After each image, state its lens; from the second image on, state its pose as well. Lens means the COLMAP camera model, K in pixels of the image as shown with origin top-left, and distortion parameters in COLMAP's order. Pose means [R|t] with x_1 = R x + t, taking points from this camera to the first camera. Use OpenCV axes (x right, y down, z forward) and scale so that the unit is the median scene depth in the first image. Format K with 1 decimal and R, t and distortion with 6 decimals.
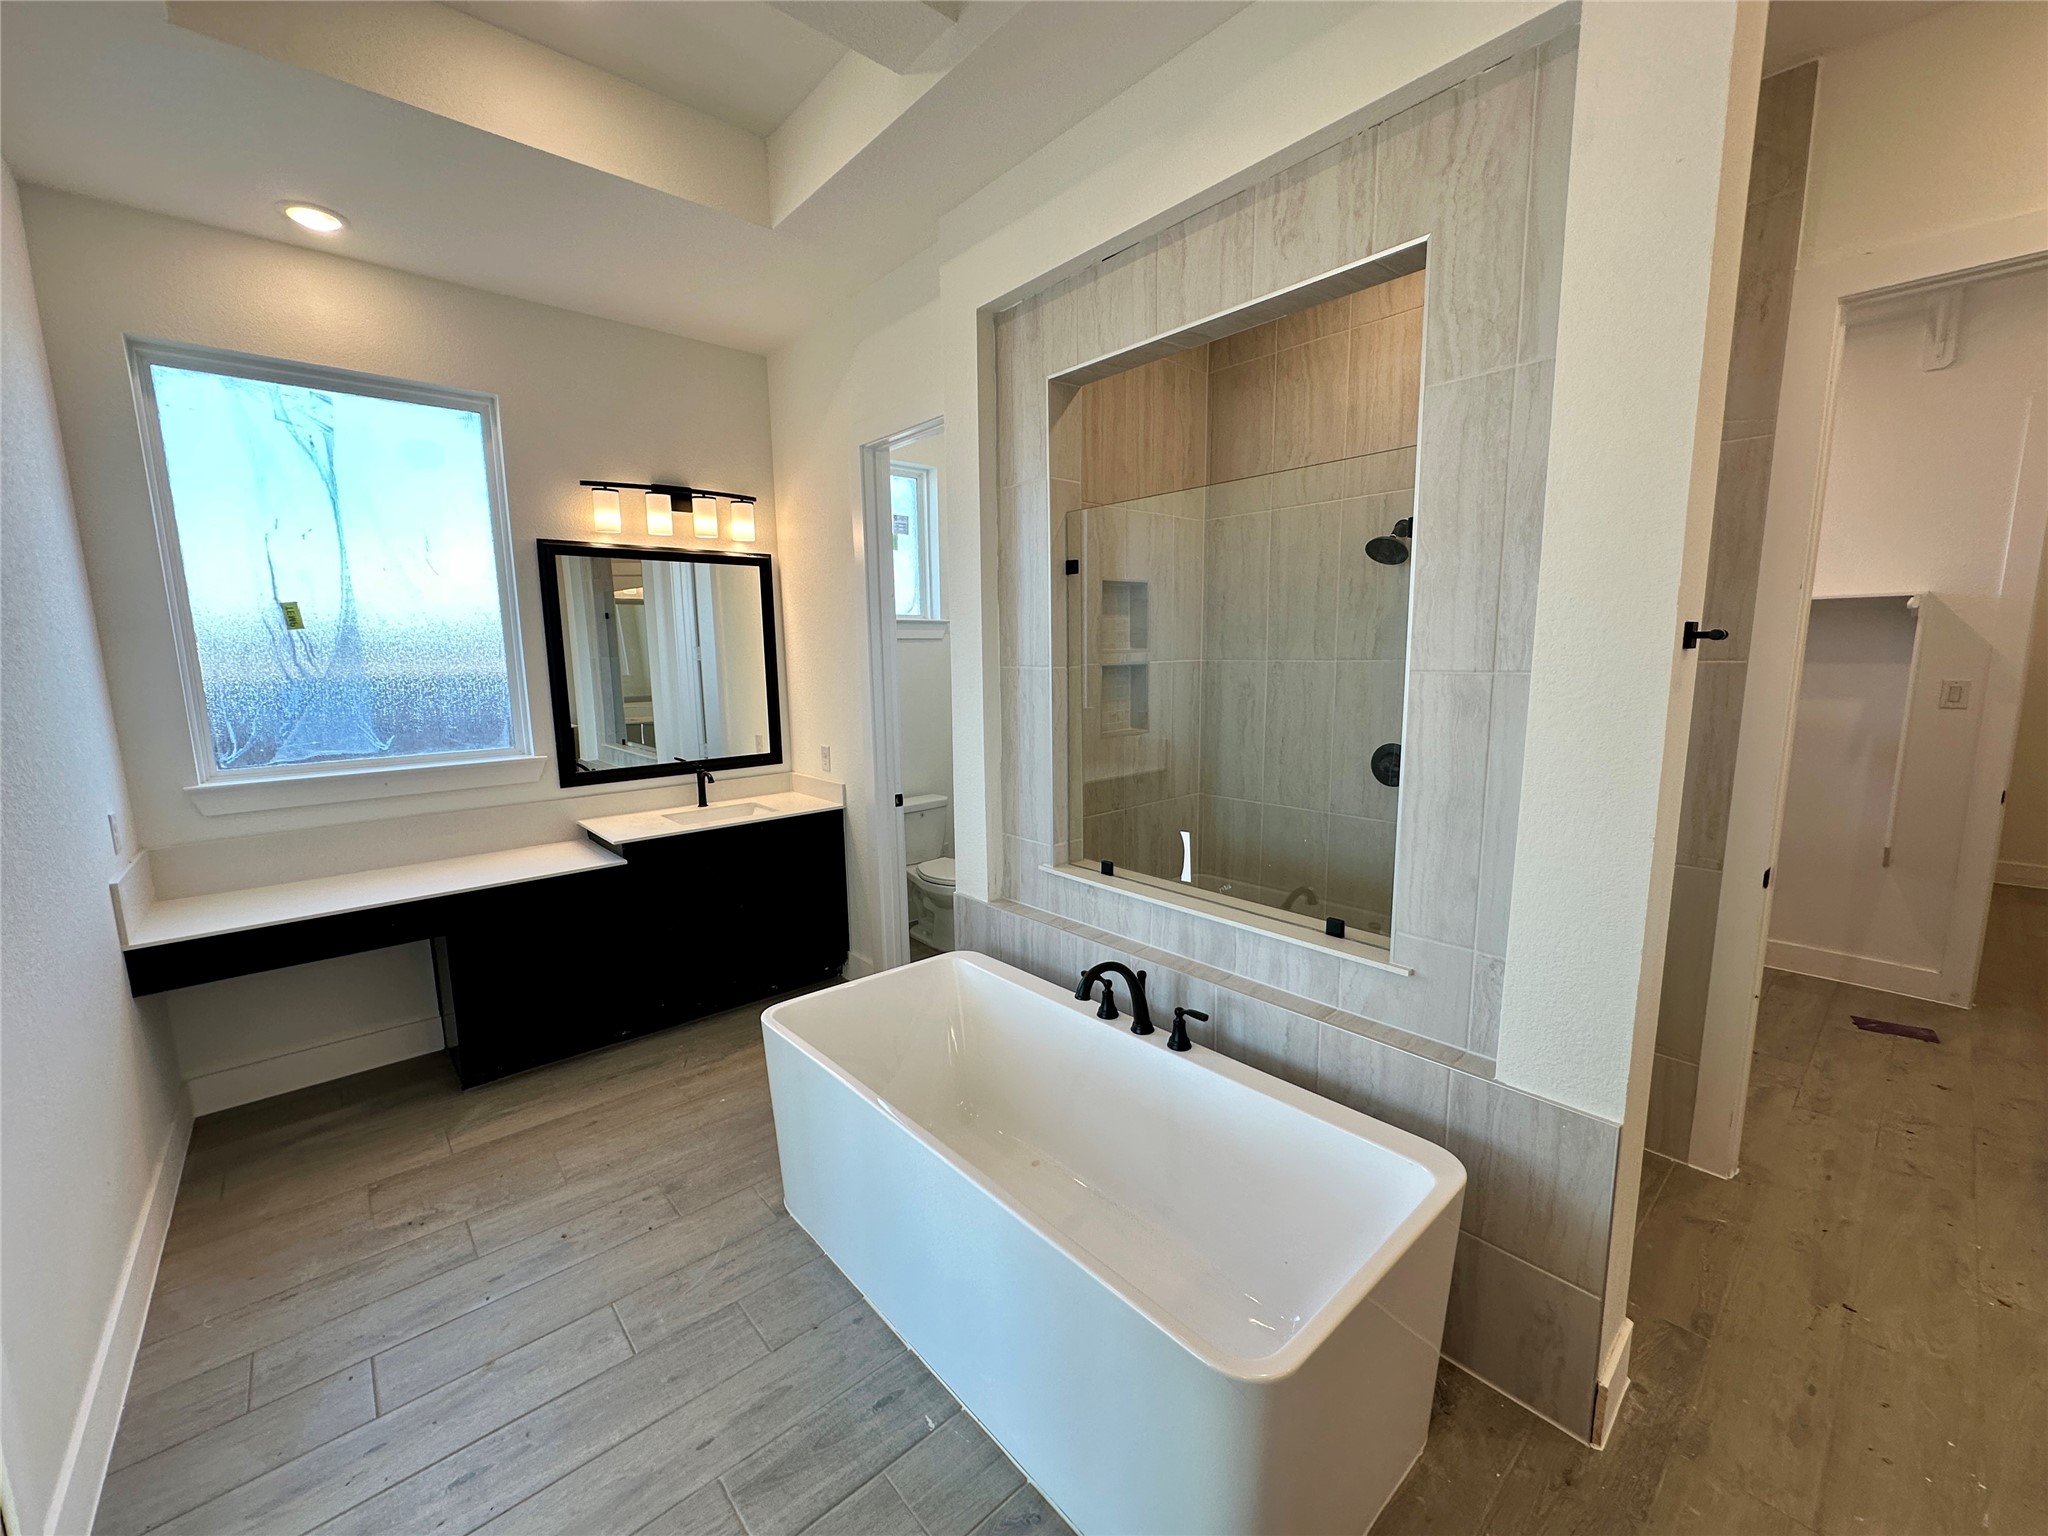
lens RADIAL K [[815.1, 0, 1022.1], [0, 815.1, 766.7], [0, 0, 1]] dist [-0.002997, 0.000648]
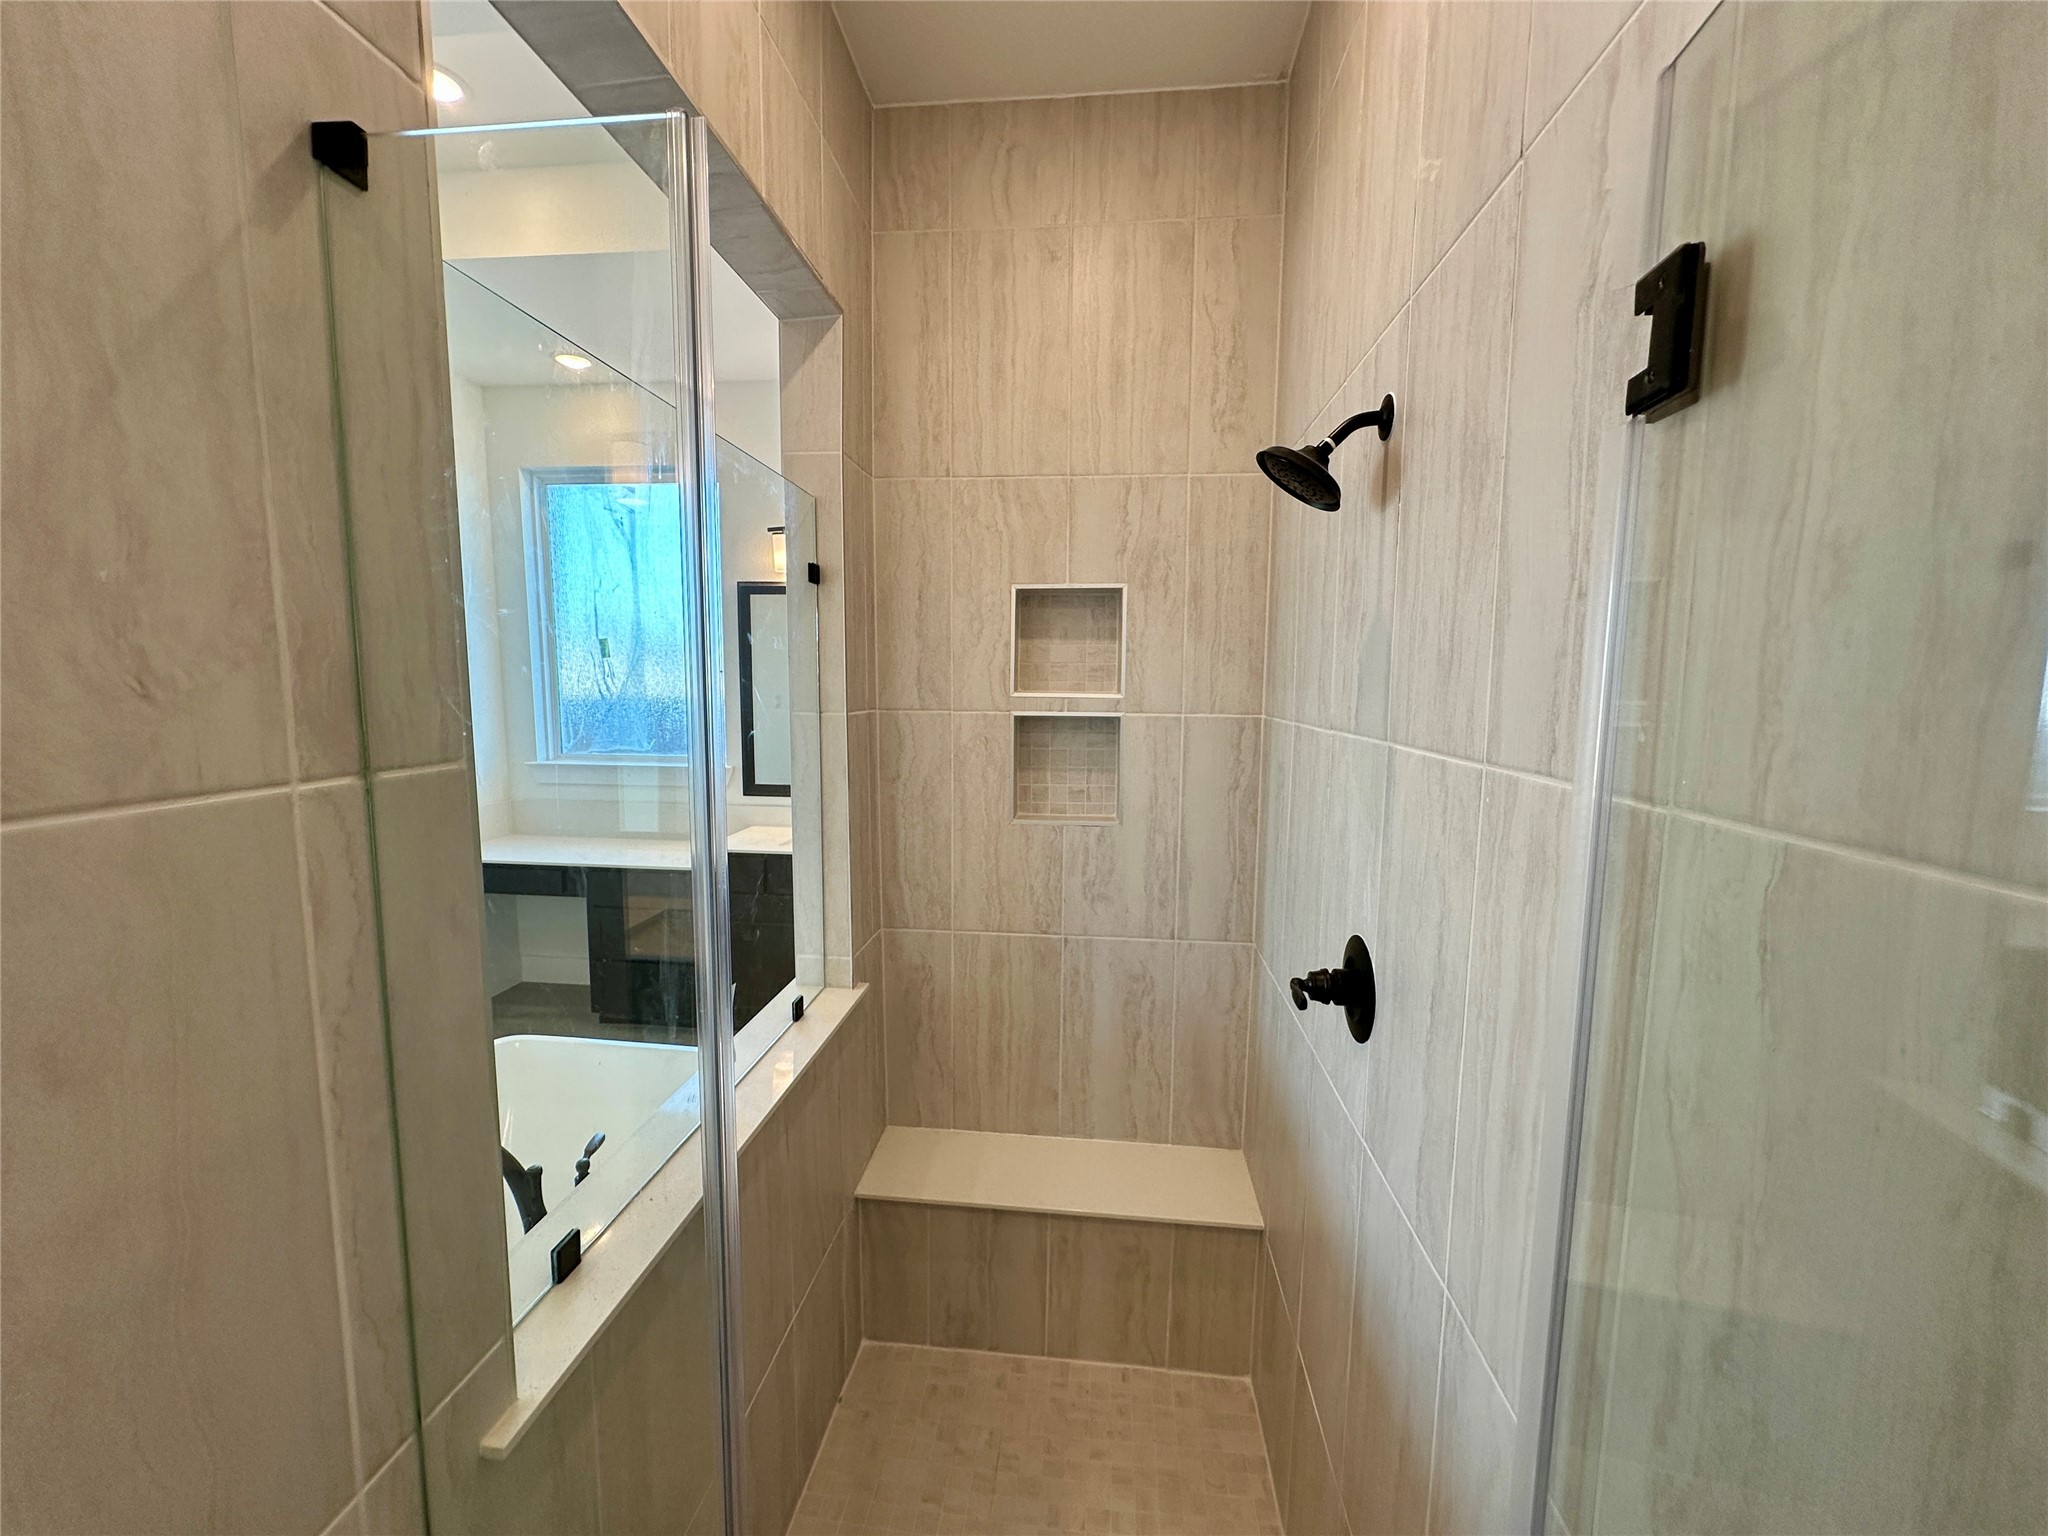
lens RADIAL K [[815.1, 0, 1022.1], [0, 815.1, 766.7], [0, 0, 1]] dist [-0.002997, 0.000648]
pose [[0.682154, 0.099424, -0.724417, 0.615158], [-0.126583, 0.991812, 0.016925, -0.097081], [0.720168, 0.080154, 0.689154, 0.562890]]
